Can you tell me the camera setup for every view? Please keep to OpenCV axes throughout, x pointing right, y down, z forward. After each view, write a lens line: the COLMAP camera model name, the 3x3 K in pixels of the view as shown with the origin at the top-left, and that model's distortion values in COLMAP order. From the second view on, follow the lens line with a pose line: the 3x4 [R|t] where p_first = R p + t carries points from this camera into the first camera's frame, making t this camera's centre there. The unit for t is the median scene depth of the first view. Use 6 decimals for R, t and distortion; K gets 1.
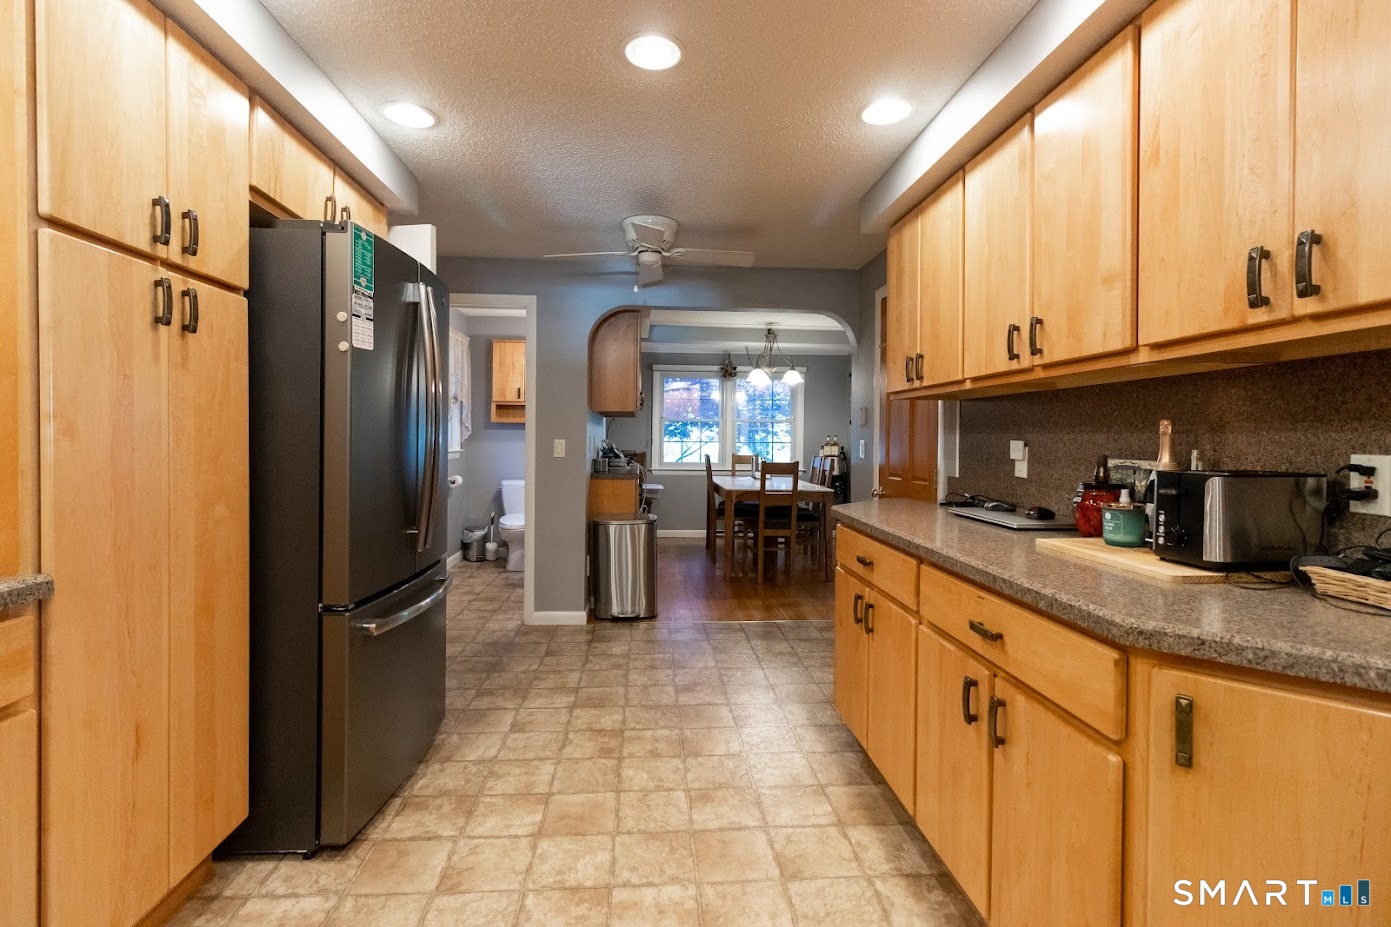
lens RADIAL K [[655.2, 0, 673.8], [0, 655.2, 444.8], [0, 0, 1]] dist [0.001008, -0.000287]
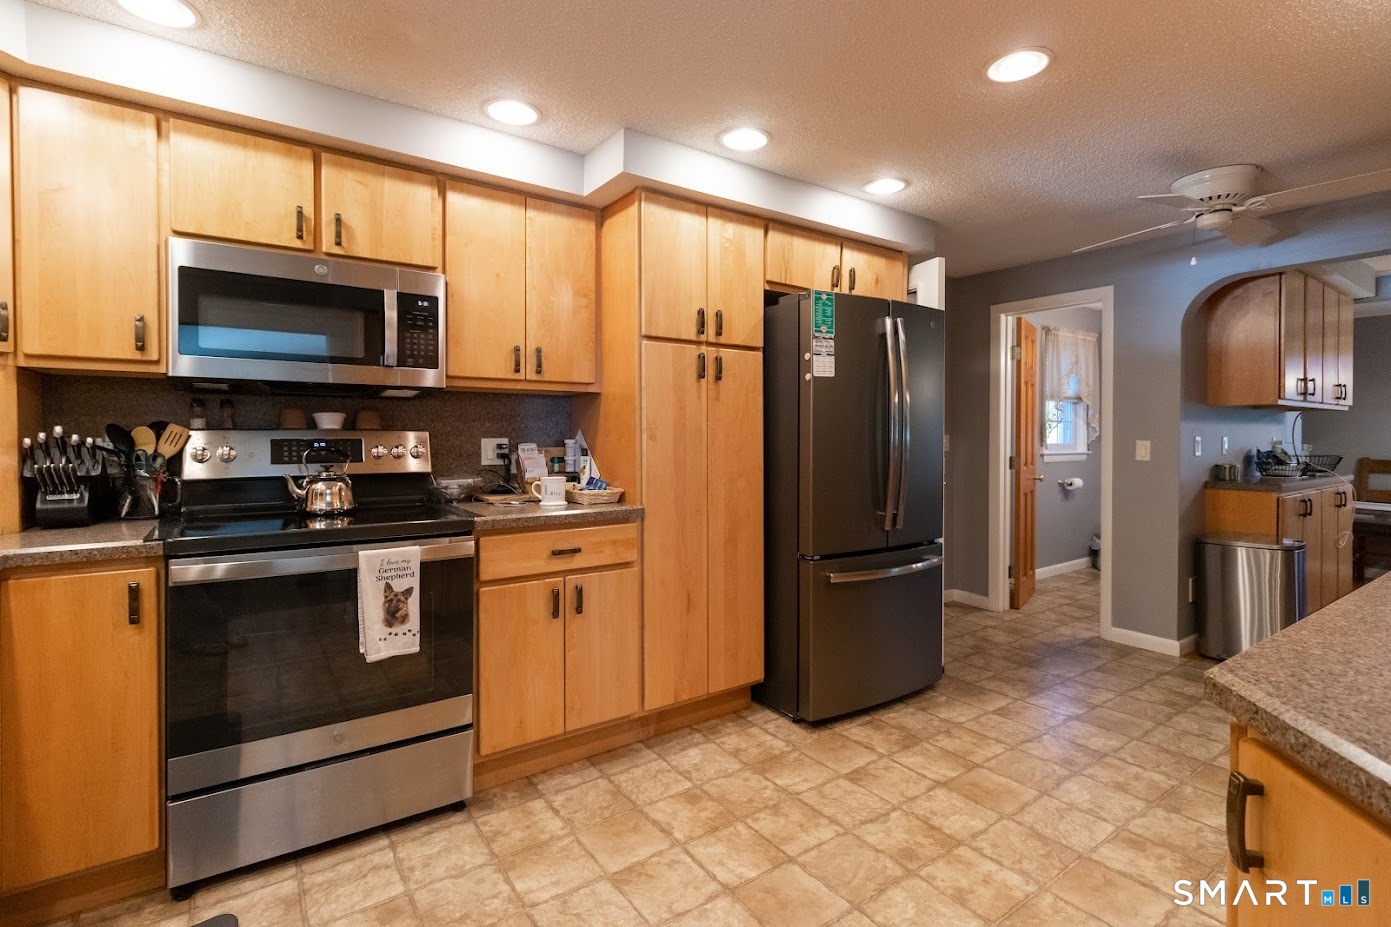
lens RADIAL K [[640.9, 0, 685.0], [0, 640.9, 444.0], [0, 0, 1]] dist [0.003203, -0.000225]
pose [[0.520067, 0.003584, -0.854118, 0.526544], [-0.005928, 0.999982, 0.000586, -0.000700], [0.854105, 0.004758, 0.520079, 0.025292]]
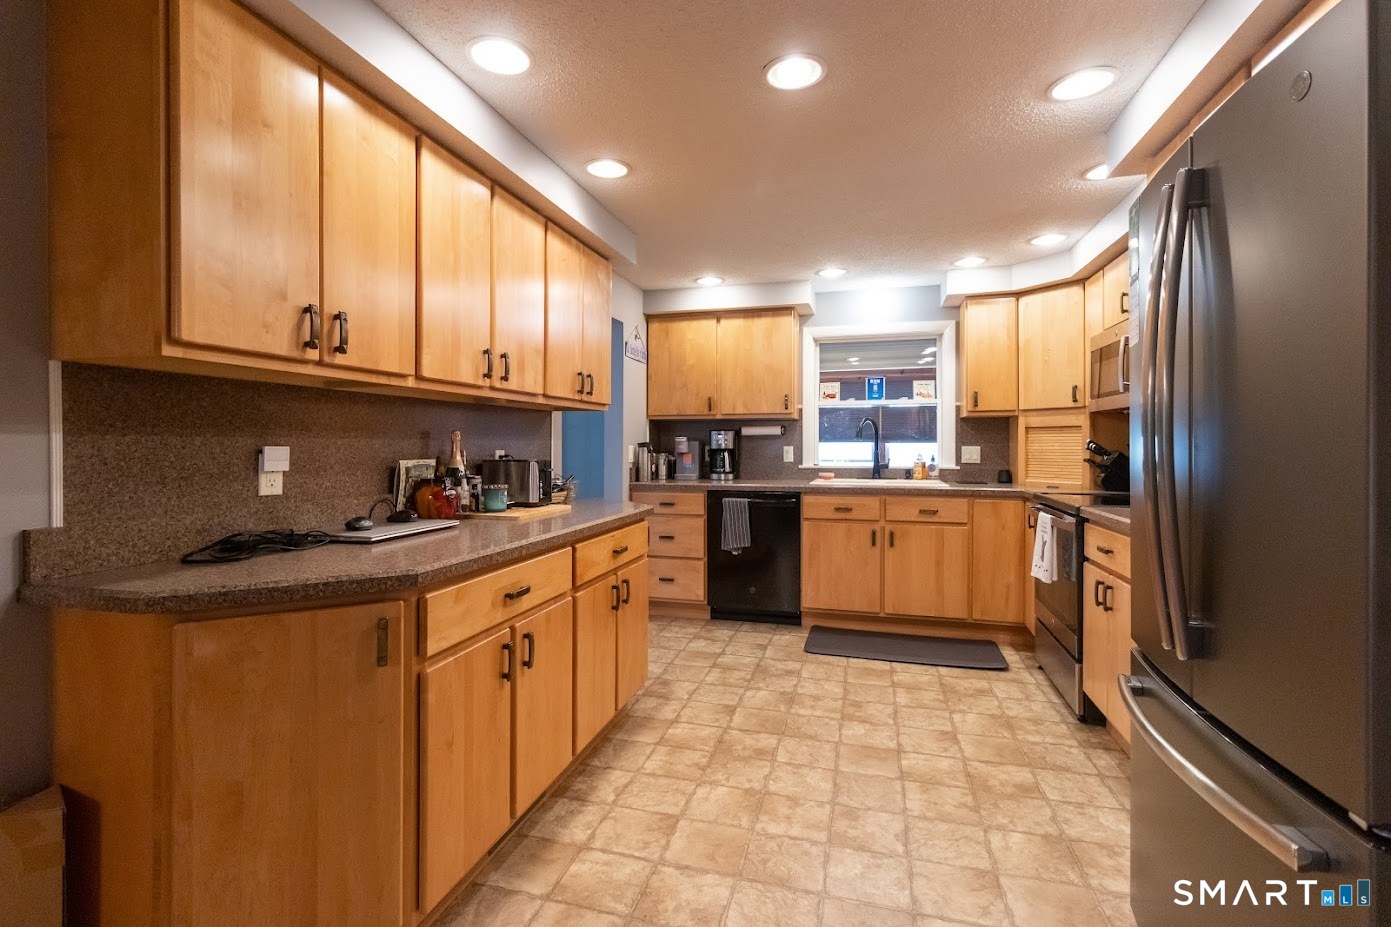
lens RADIAL K [[640.9, 0, 685.0], [0, 640.9, 444.0], [0, 0, 1]] dist [0.003203, -0.000225]
pose [[-0.948822, -0.010634, 0.315631, -0.201506], [-0.006002, 0.999860, 0.015643, -0.034614], [-0.315753, 0.012948, -0.948753, 2.369865]]
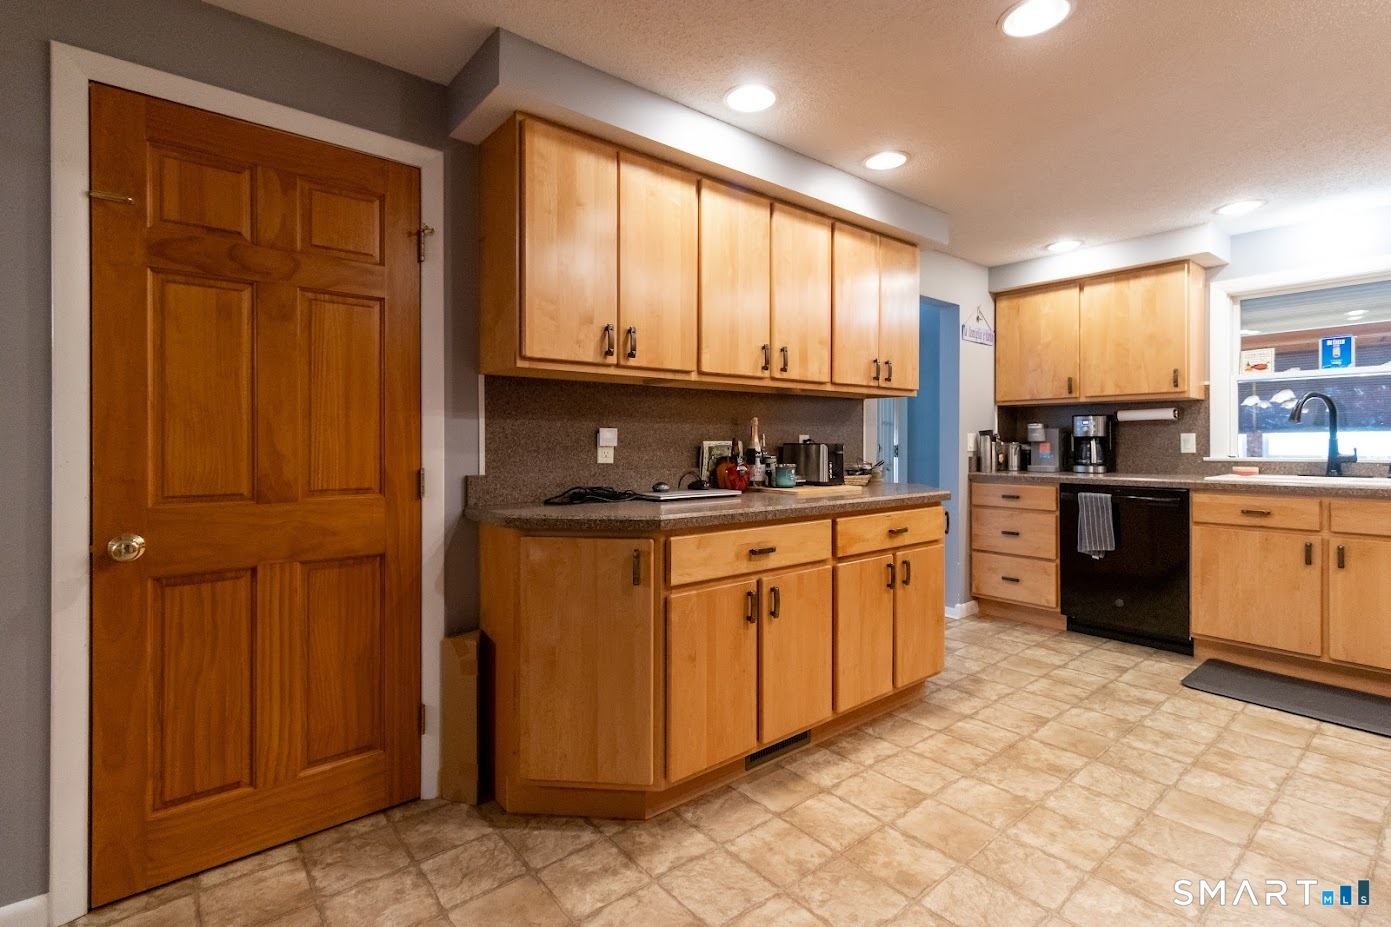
lens RADIAL K [[645.2, 0, 694.1], [0, 645.2, 437.0], [0, 0, 1]] dist [-0.000402, -0.000307]
pose [[-0.599037, -0.003282, 0.800714, -0.480894], [0.006941, 0.999933, 0.009291, -0.007244], [-0.800691, 0.011124, -0.598974, 2.315384]]
